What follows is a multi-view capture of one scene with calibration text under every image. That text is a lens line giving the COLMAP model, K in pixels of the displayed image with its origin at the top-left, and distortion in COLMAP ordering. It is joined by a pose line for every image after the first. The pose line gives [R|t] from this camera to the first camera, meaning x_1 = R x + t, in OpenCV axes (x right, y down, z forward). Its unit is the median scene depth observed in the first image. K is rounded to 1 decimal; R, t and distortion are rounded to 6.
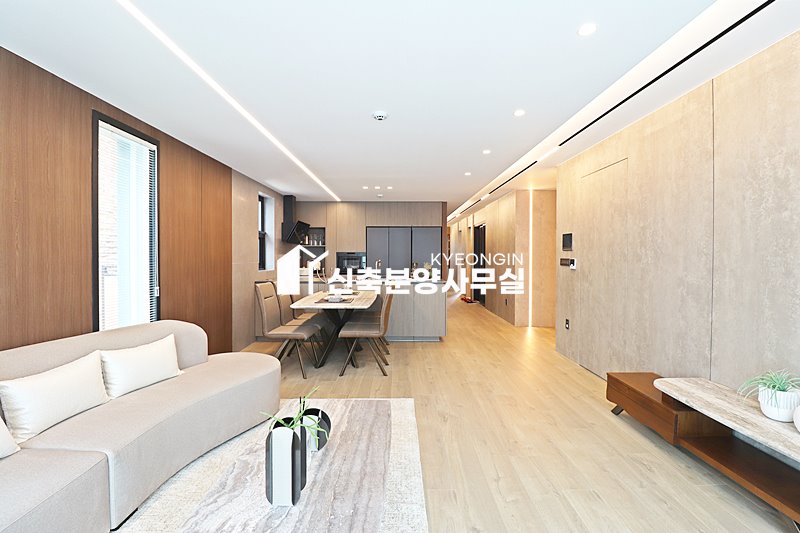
lens RADIAL K [[369.2, 0, 398.6], [0, 369.2, 261.1], [0, 0, 1]] dist [0.000113, -0.013534]
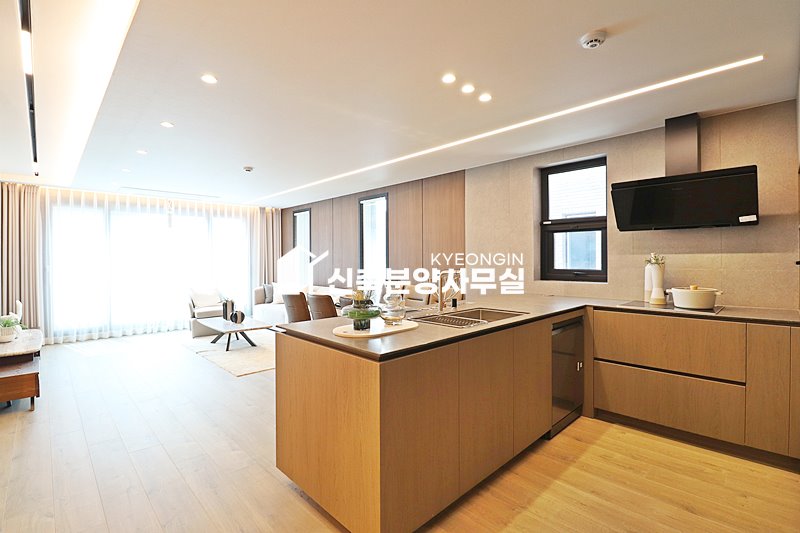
lens RADIAL K [[370.9, 0, 400.0], [0, 370.9, 259.8], [0, 0, 1]] dist [-0.000161, -0.013391]
pose [[-0.719041, 0.001375, -0.694966, 0.448507], [-0.006299, 0.999944, 0.008495, -0.023305], [0.694939, 0.010486, -0.718992, 2.000512]]
